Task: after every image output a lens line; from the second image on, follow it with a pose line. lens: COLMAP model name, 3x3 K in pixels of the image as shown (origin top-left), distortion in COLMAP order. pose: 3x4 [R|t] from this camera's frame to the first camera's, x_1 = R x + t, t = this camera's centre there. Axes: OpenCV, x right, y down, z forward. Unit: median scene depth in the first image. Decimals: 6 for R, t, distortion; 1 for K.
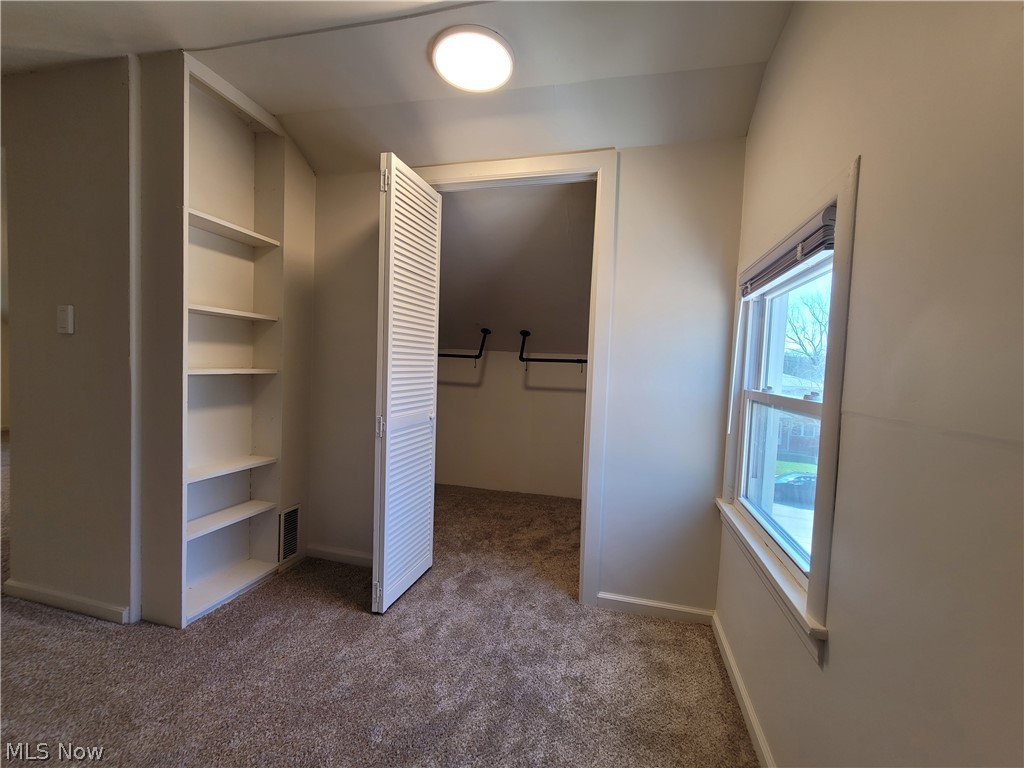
lens RADIAL K [[418.9, 0, 516.4], [0, 418.9, 383.3], [0, 0, 1]] dist [-0.001077, 0.000193]
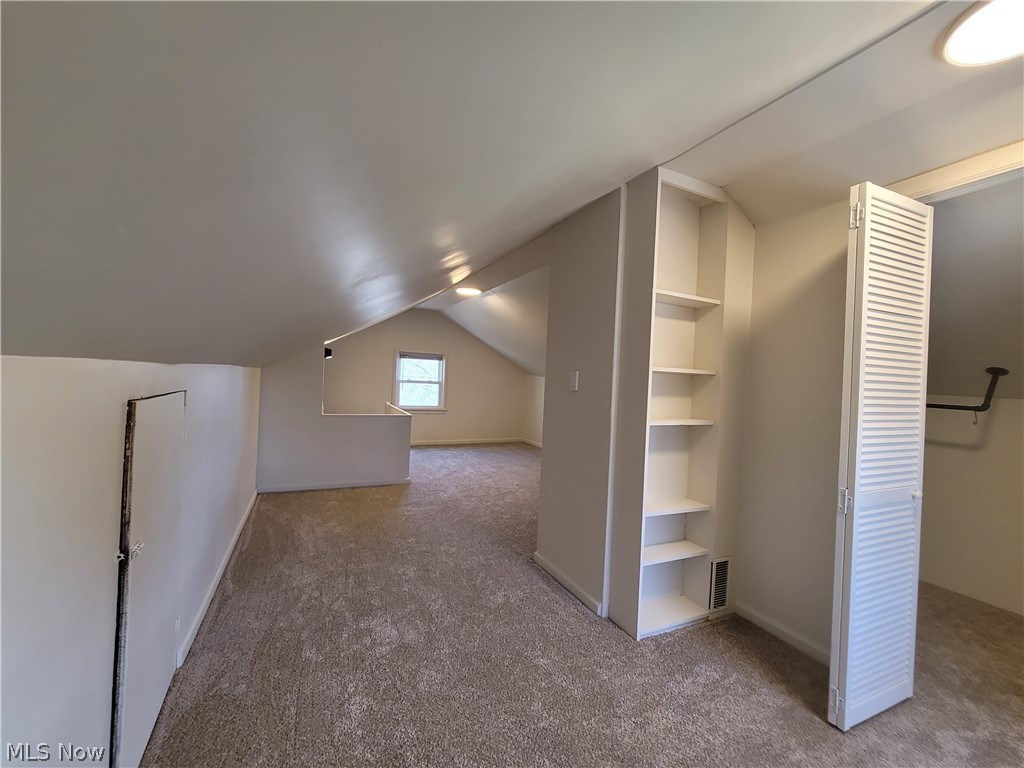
lens RADIAL K [[418.9, 0, 516.4], [0, 418.9, 383.3], [0, 0, 1]] dist [-0.001077, 0.000193]
pose [[0.640418, -0.008504, -0.767980, -0.095071], [-0.051919, 0.997172, -0.054337, -0.050784], [0.766270, 0.074671, 0.638165, -0.062283]]
